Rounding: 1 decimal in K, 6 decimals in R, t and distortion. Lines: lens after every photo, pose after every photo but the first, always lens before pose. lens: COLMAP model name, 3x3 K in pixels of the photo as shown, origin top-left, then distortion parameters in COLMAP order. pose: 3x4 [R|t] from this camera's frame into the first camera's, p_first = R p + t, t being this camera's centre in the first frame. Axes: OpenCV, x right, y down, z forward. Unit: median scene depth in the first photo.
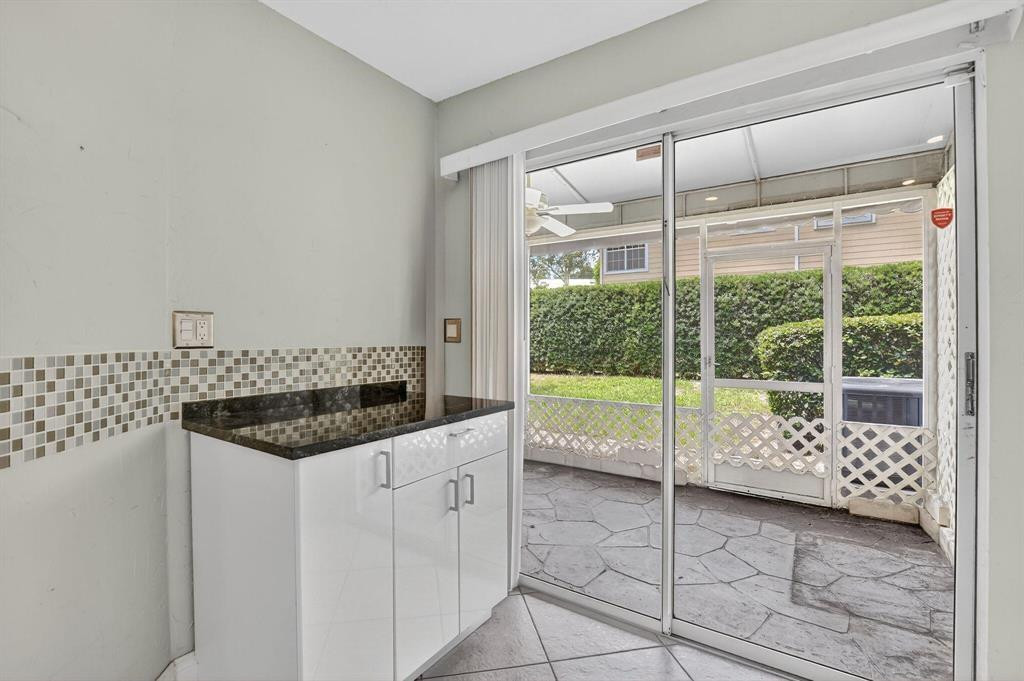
lens RADIAL K [[457.7, 0, 508.9], [0, 457.7, 336.5], [0, 0, 1]] dist [-0.021963, -0.000507]
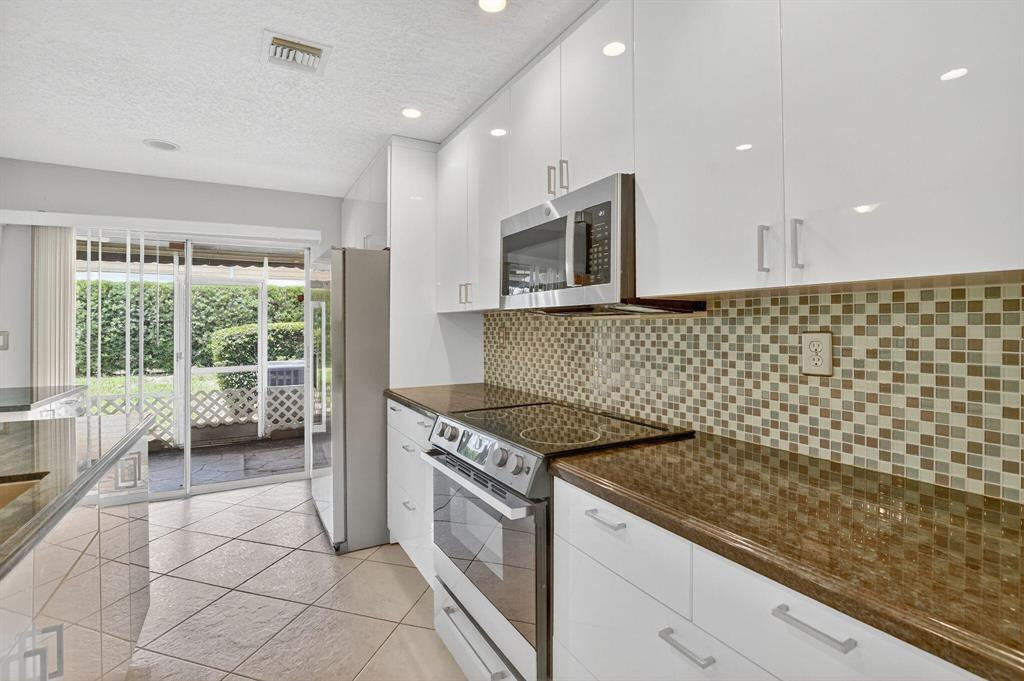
lens RADIAL K [[480.5, 0, 495.7], [0, 480.5, 320.5], [0, 0, 1]] dist [-0.001808, -0.000445]
pose [[0.472788, 0.012119, 0.881093, -0.356585], [0.004171, 0.999863, -0.015990, -0.023371], [-0.881166, 0.011235, 0.472673, -0.484019]]
